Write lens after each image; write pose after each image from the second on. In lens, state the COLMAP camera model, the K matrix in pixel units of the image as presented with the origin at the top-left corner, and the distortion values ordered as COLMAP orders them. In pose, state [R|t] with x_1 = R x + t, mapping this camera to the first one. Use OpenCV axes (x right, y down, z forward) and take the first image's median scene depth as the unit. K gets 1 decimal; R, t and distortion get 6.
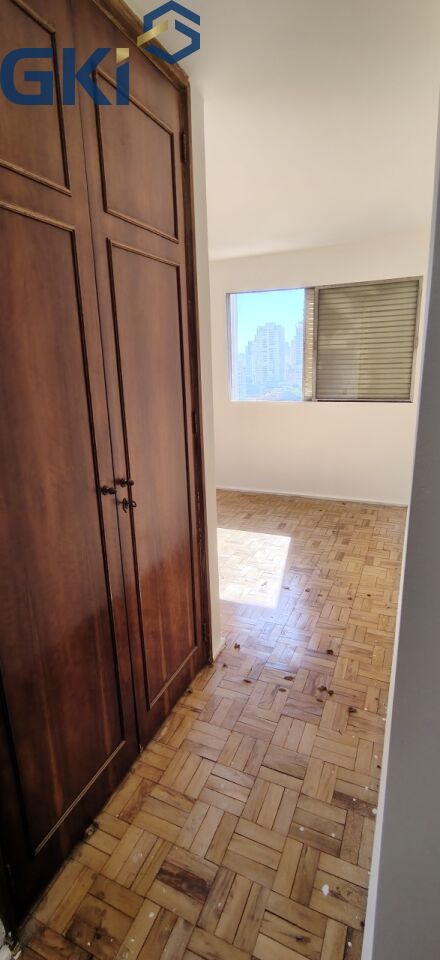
lens RADIAL K [[449.0, 0, 219.8], [0, 449.0, 477.5], [0, 0, 1]] dist [-0.001091, 0.002372]
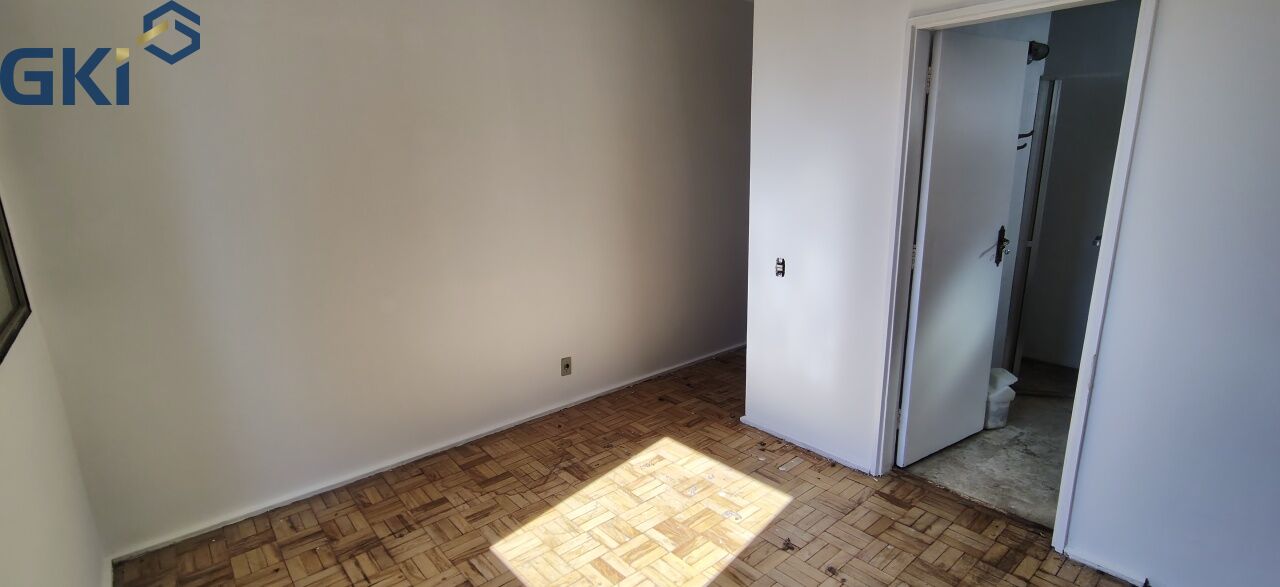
lens RADIAL K [[598.7, 0, 642.3], [0, 598.7, 292.5], [0, 0, 1]] dist [-0.001091, 0.002372]
pose [[-0.898477, -0.066986, 0.433880, -0.270947], [0.145106, 0.887436, 0.437495, -0.403800], [-0.414347, 0.456038, -0.787621, 1.484286]]
